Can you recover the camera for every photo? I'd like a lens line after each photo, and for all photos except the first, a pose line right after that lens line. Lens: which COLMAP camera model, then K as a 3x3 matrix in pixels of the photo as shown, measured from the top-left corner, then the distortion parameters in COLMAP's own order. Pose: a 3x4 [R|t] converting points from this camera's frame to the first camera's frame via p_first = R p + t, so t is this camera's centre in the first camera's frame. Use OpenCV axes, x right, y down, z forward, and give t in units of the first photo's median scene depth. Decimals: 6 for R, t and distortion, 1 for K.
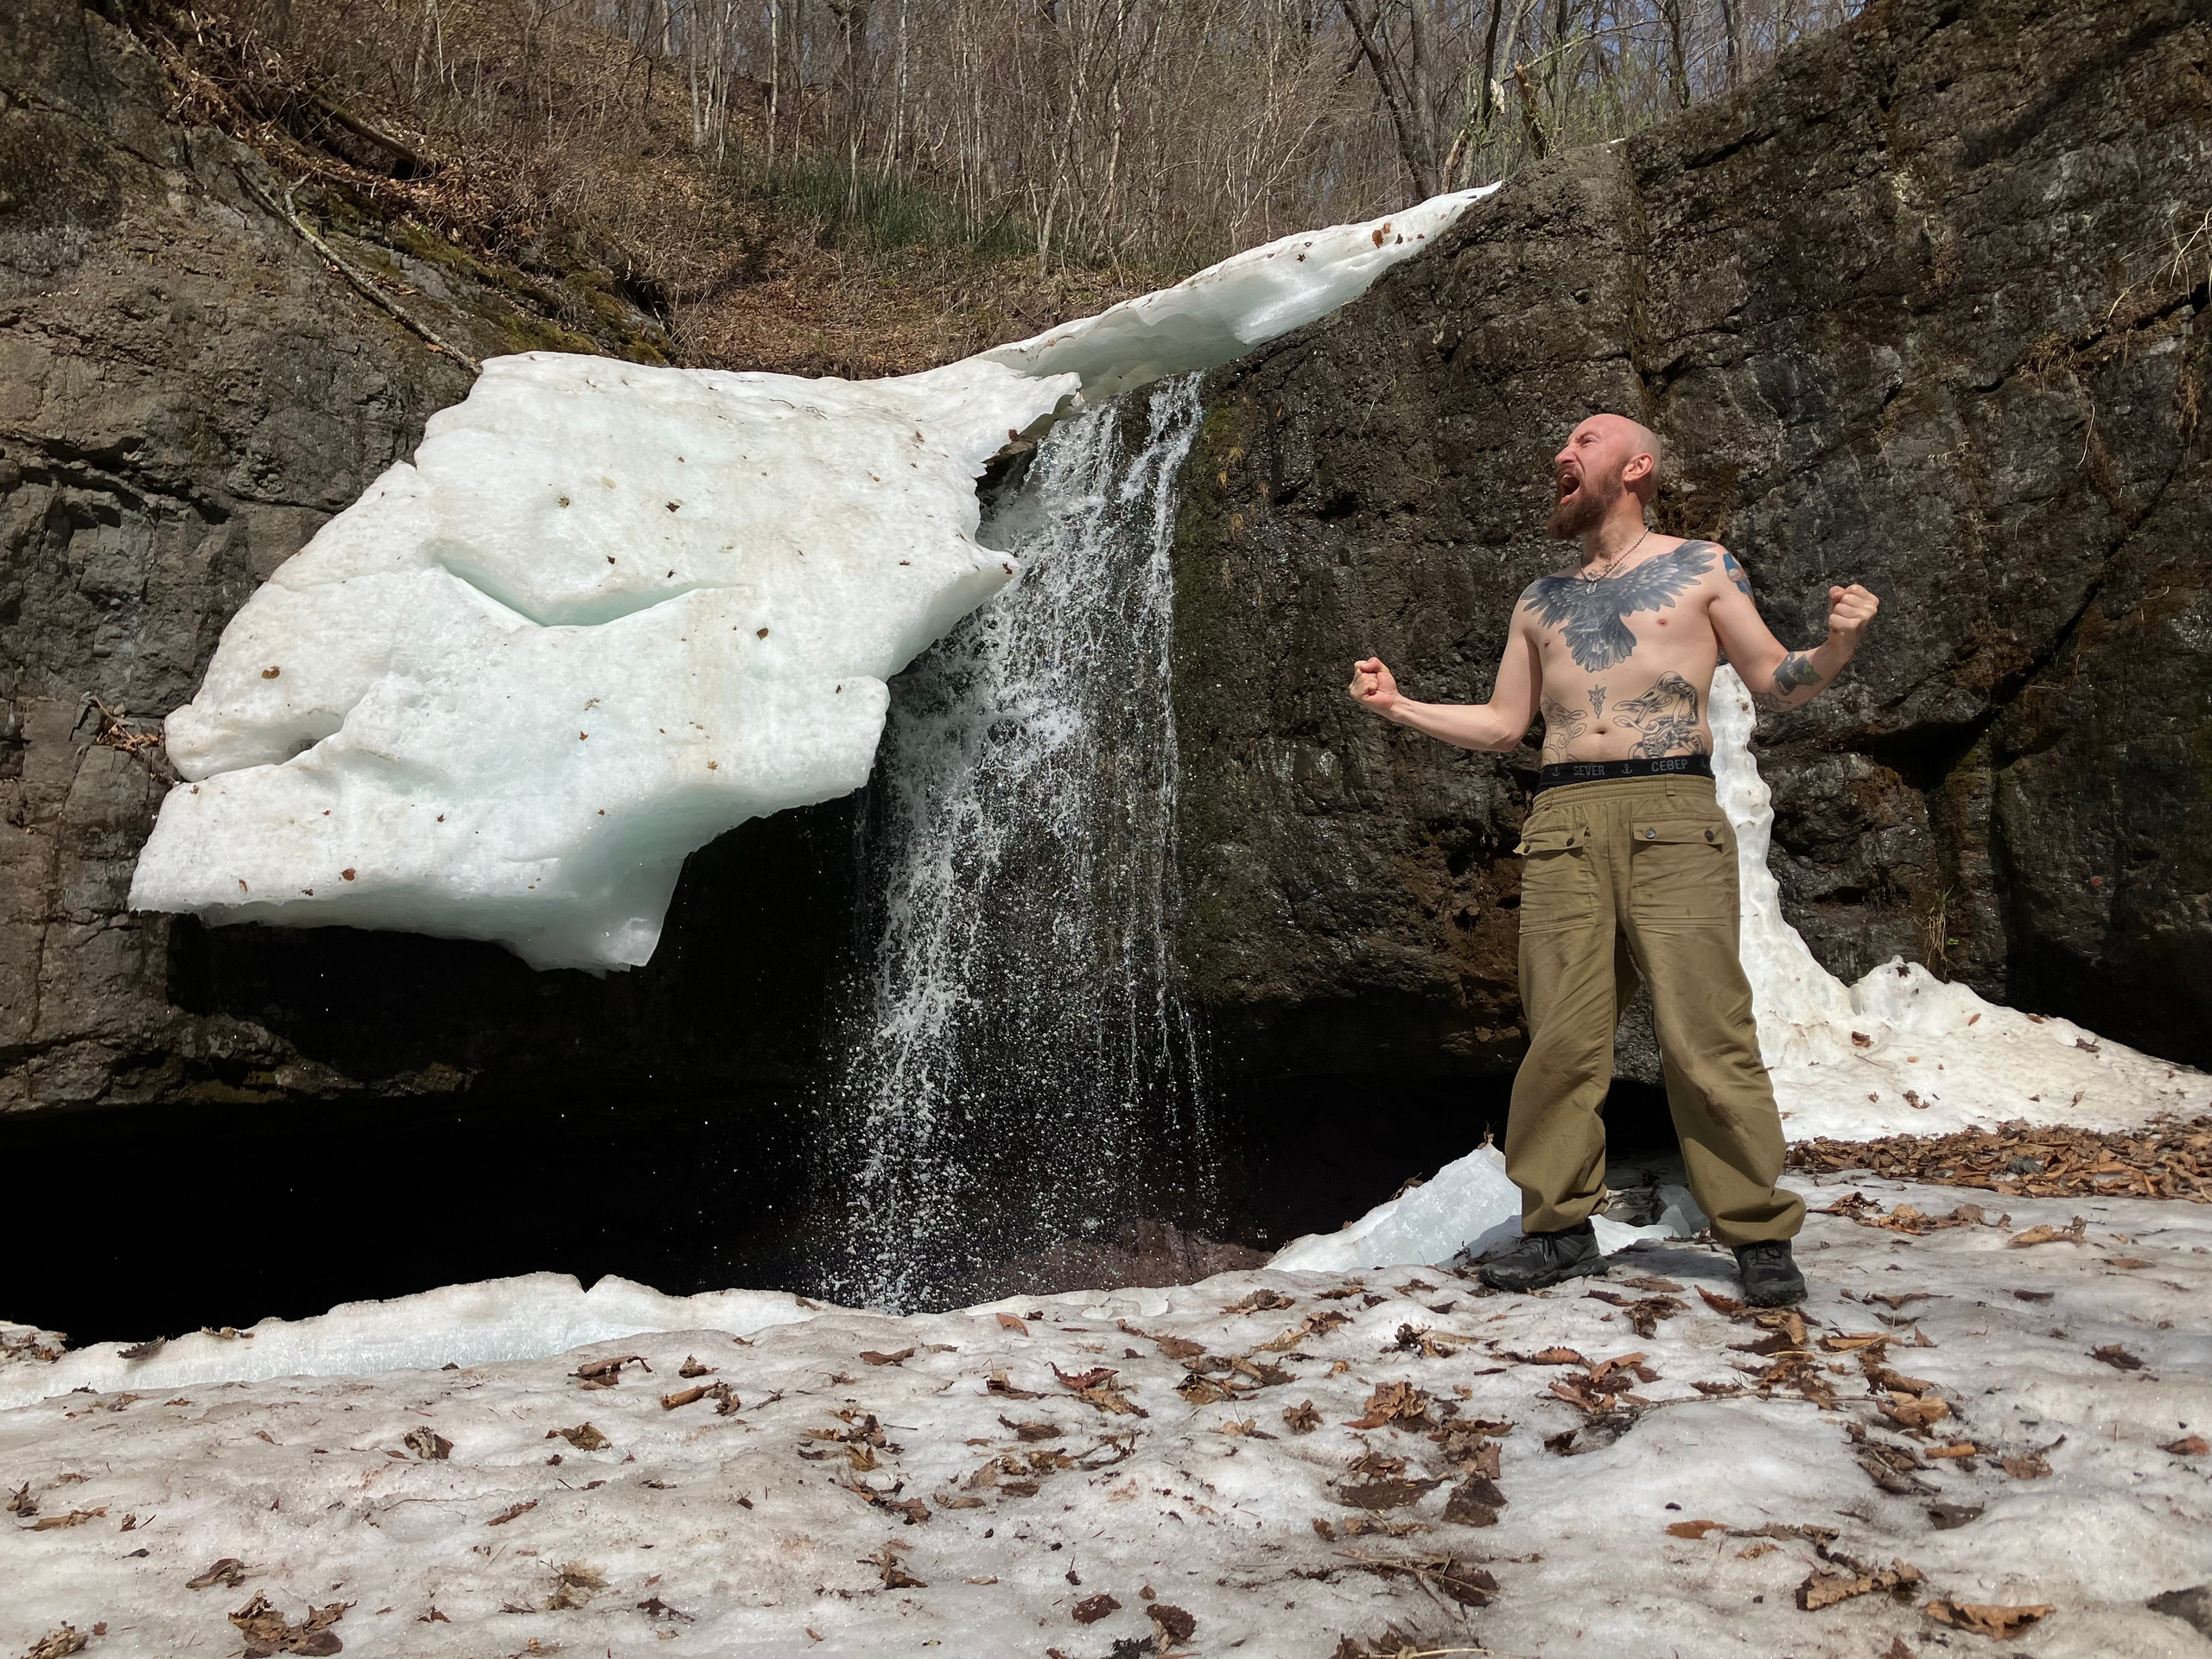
lens RADIAL K [[1815.9, 0, 1109.8], [0, 1815.9, 804.6], [0, 0, 1]] dist [0.026768, -0.023805]
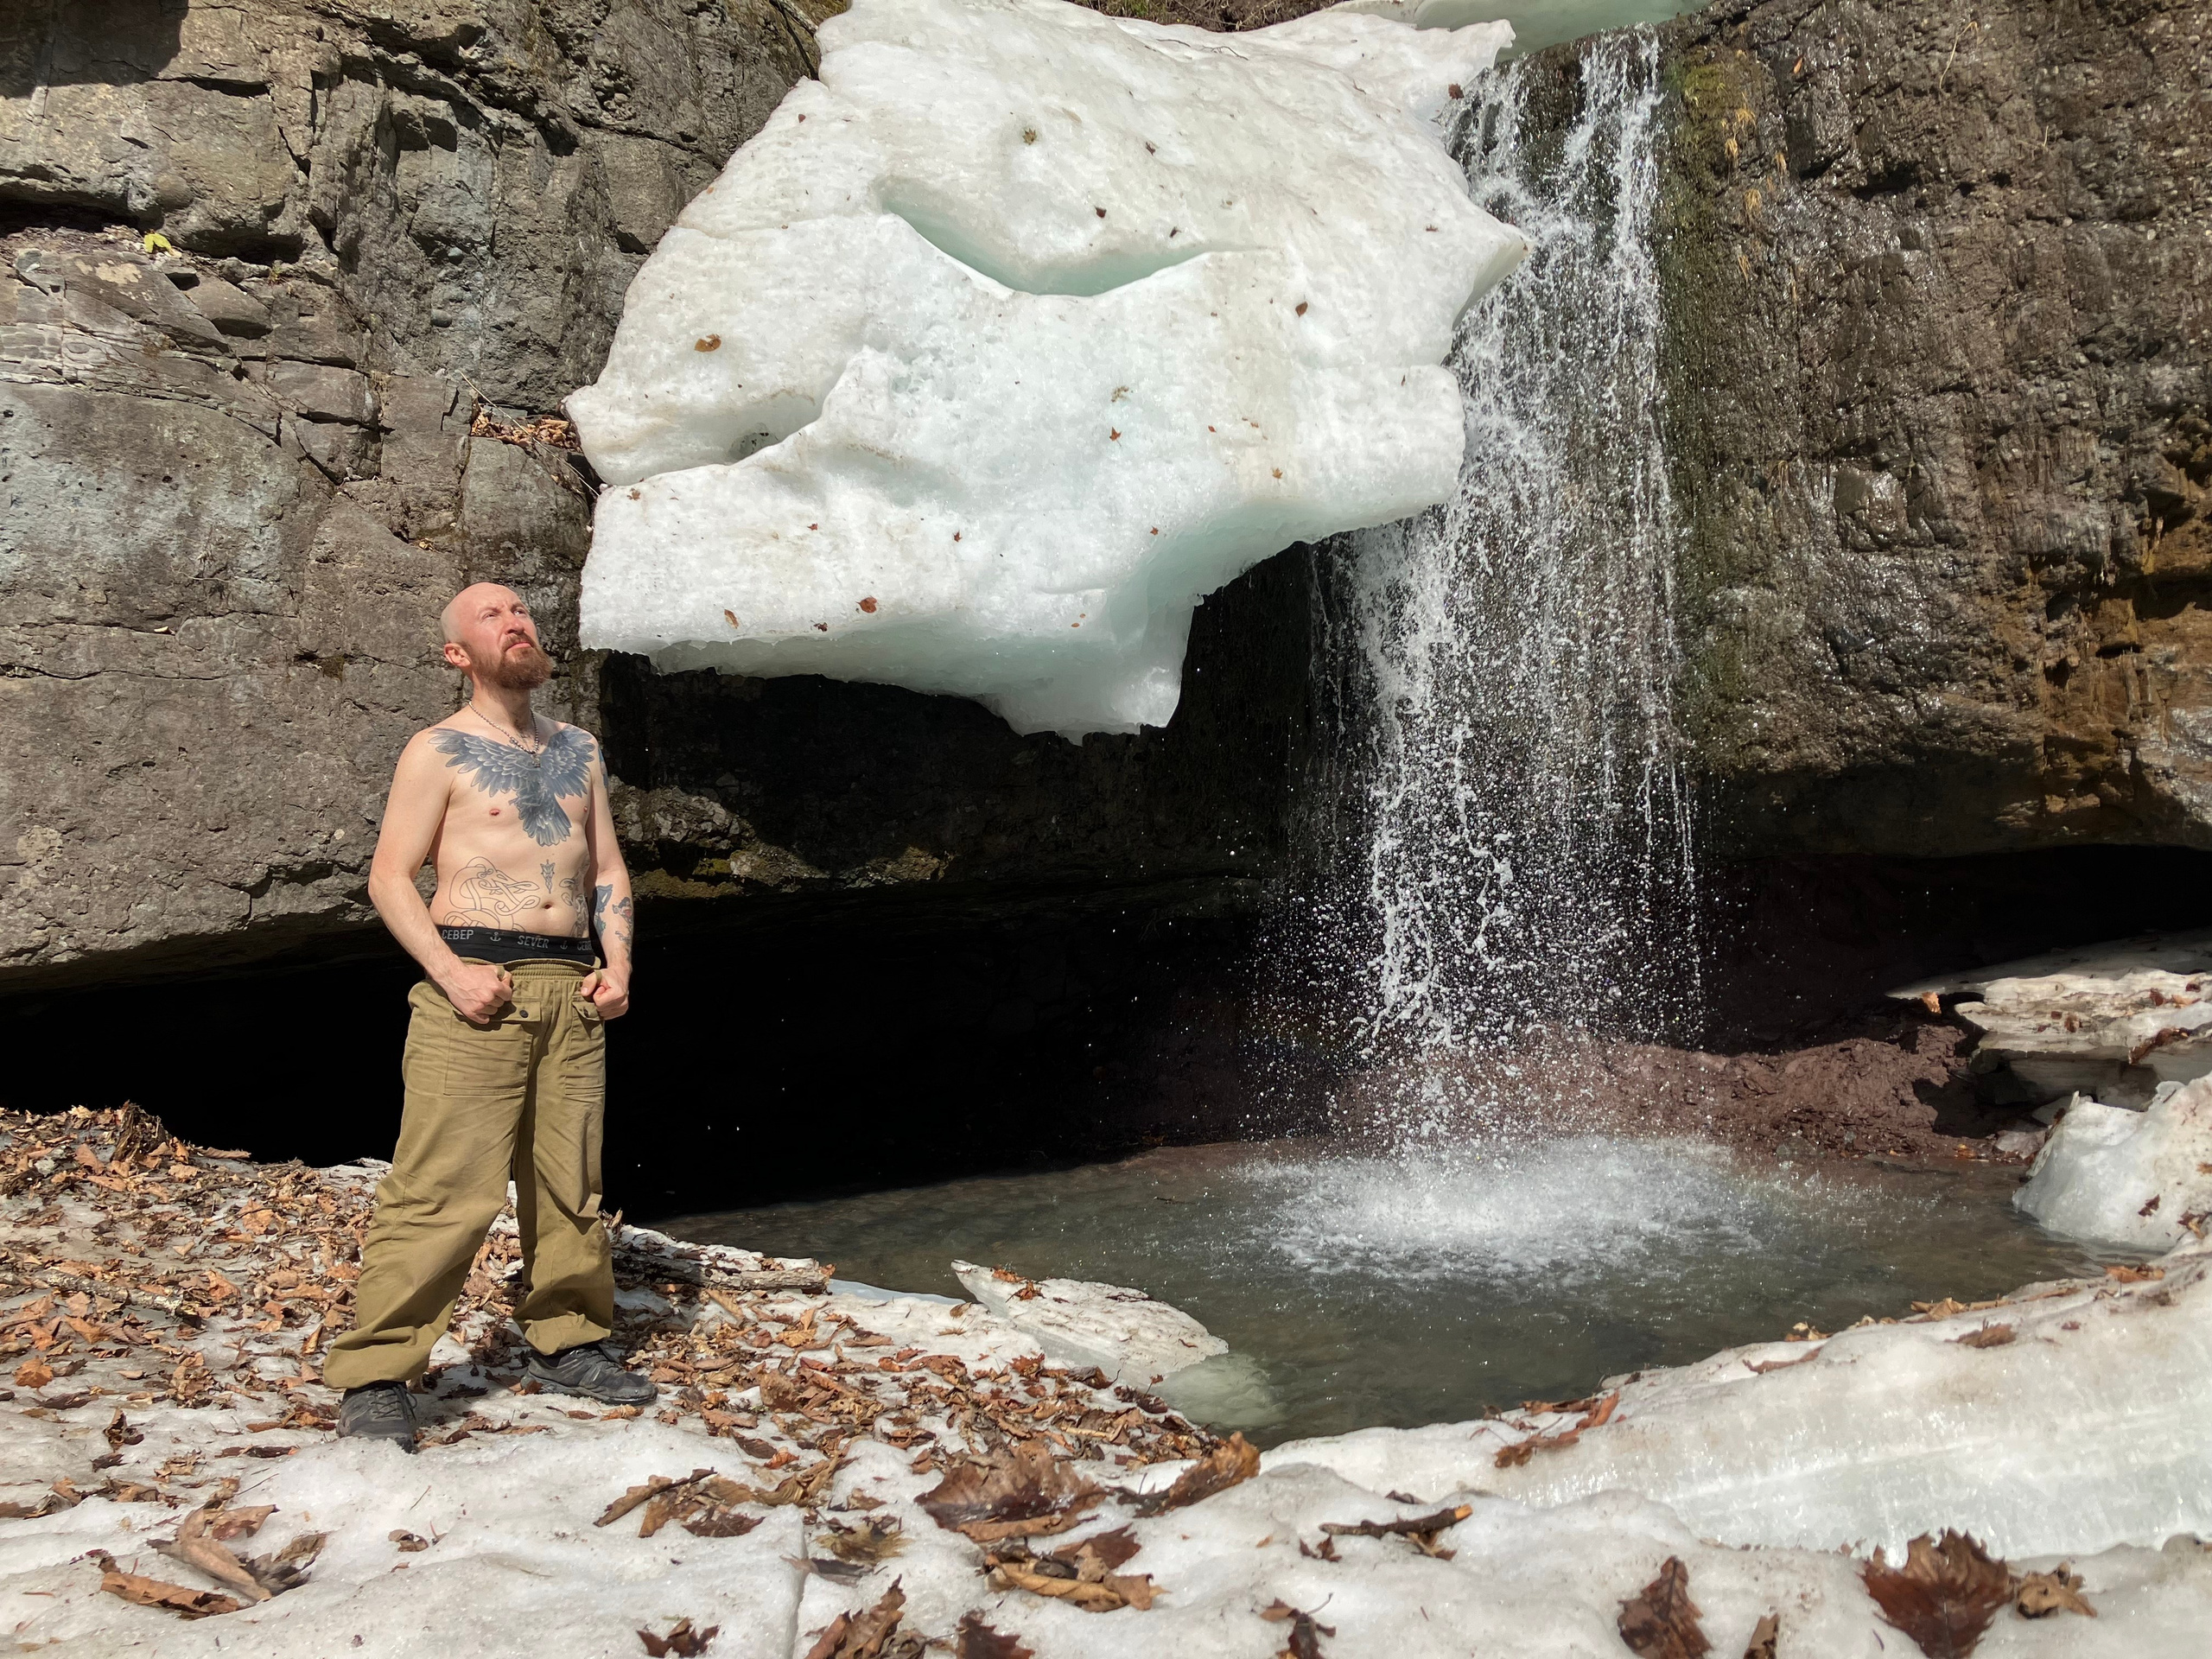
lens RADIAL K [[1815.9, 0, 1124.7], [0, 1815.9, 829.1], [0, 0, 1]] dist [0.026768, -0.023805]
pose [[0.994303, -0.010258, 0.106093, -0.348187], [-0.002400, 0.992951, 0.118498, 0.036968], [-0.106561, -0.118078, 0.987270, 0.189422]]
